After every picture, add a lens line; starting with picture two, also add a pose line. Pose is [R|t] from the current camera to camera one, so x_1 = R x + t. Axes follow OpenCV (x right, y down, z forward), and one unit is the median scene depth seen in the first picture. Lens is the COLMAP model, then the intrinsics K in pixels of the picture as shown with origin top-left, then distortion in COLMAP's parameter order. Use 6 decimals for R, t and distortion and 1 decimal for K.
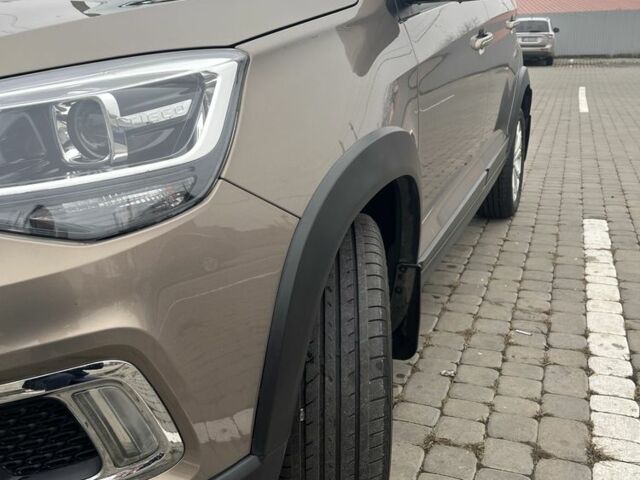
lens RADIAL K [[643.9, 0, 324.3], [0, 643.9, 244.5], [0, 0, 1]] dist [0.034153, 0.000000]
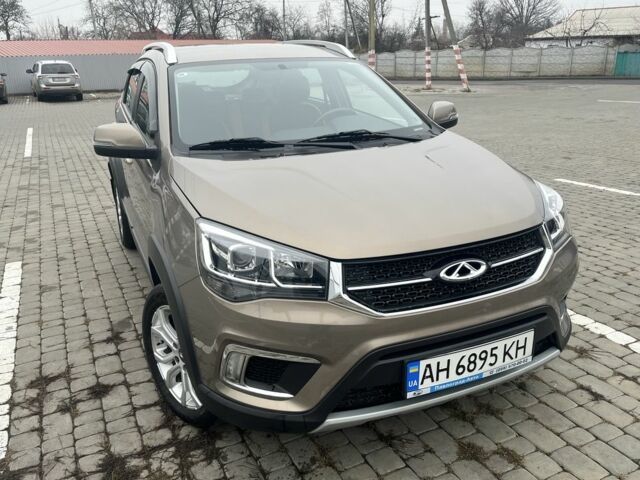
lens RADIAL K [[541.6, 0, 315.1], [0, 541.6, 240.1], [0, 0, 1]] dist [0.062114, -0.071062]
pose [[0.691491, -0.230115, 0.684754, -1.504732], [0.231198, 0.968546, 0.092012, -0.255794], [-0.684389, 0.094688, 0.722943, -0.110424]]
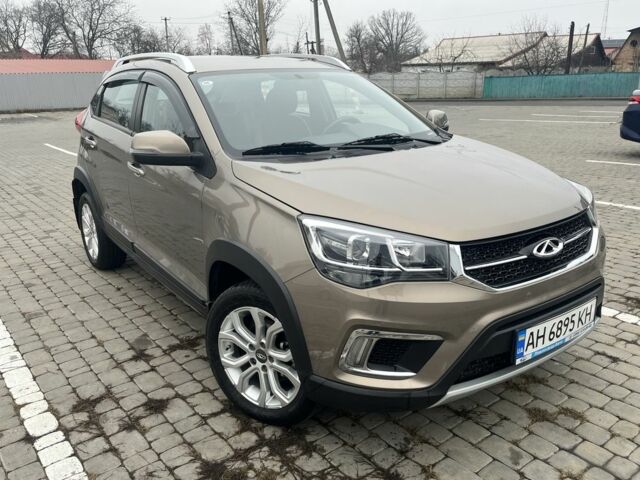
lens RADIAL K [[541.6, 0, 317.1], [0, 541.6, 246.1], [0, 0, 1]] dist [0.062114, -0.071062]
pose [[0.523164, -0.244511, 0.816403, -1.838078], [0.267357, 0.956687, 0.115199, -0.311898], [-0.809209, 0.158003, 0.565876, 0.192616]]
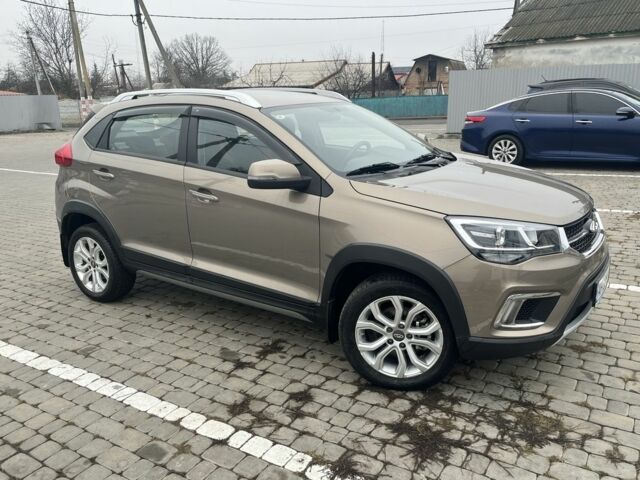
lens RADIAL K [[541.6, 0, 318.4], [0, 541.6, 238.1], [0, 0, 1]] dist [0.062114, -0.071062]
pose [[0.204642, -0.237113, 0.949684, -2.434206], [0.318105, 0.933663, 0.164566, -0.562863], [-0.925706, 0.268422, 0.266494, 0.814950]]
